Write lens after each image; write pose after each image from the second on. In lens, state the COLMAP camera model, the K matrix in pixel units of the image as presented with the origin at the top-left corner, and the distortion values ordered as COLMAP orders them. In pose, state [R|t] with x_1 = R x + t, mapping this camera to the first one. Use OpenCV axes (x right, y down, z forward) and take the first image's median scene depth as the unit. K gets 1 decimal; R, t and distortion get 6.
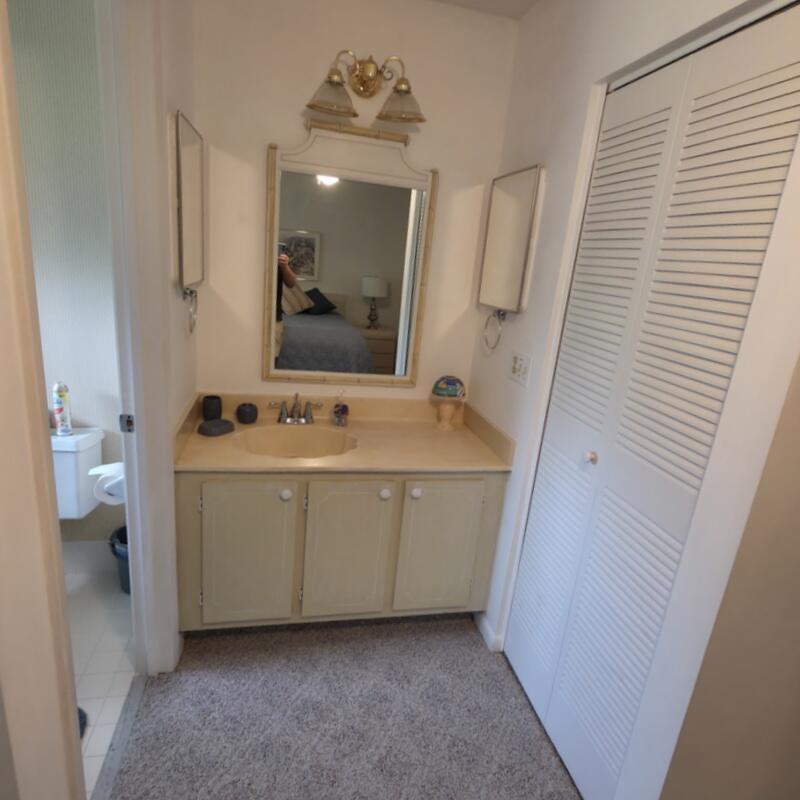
lens RADIAL K [[516.0, 0, 400.0], [0, 516.0, 400.0], [0, 0, 1]] dist [0.001016, 0.000824]
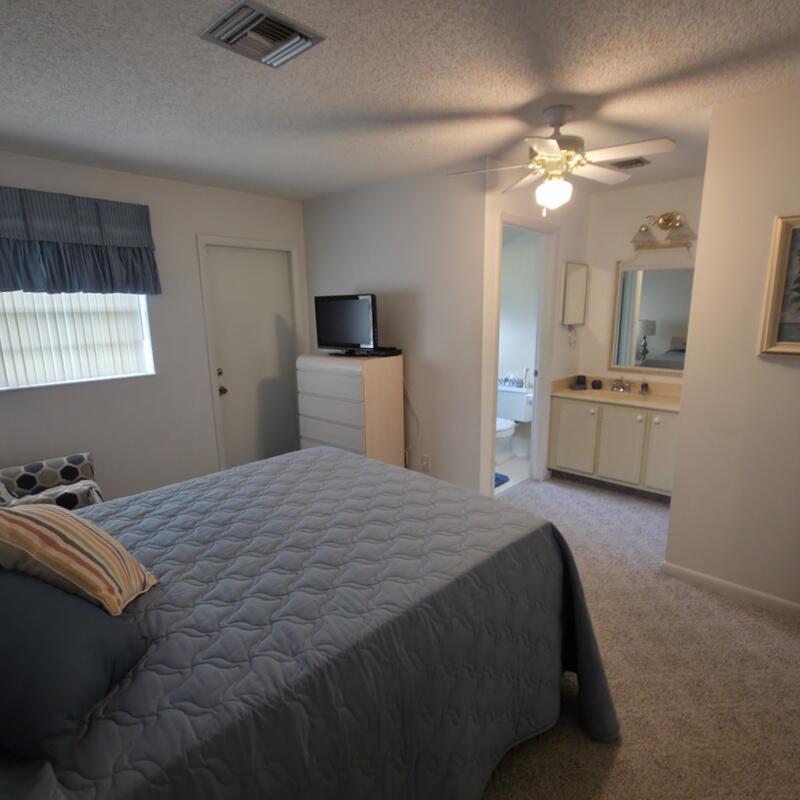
lens RADIAL K [[464.9, 0, 386.1], [0, 464.9, 397.7], [0, 0, 1]] dist [0.001171, 0.001659]
pose [[0.530817, 0.070407, -0.844557, 0.967790], [-0.168955, 0.985330, -0.024048, 0.307354], [0.830474, 0.155457, 0.534925, -0.822922]]
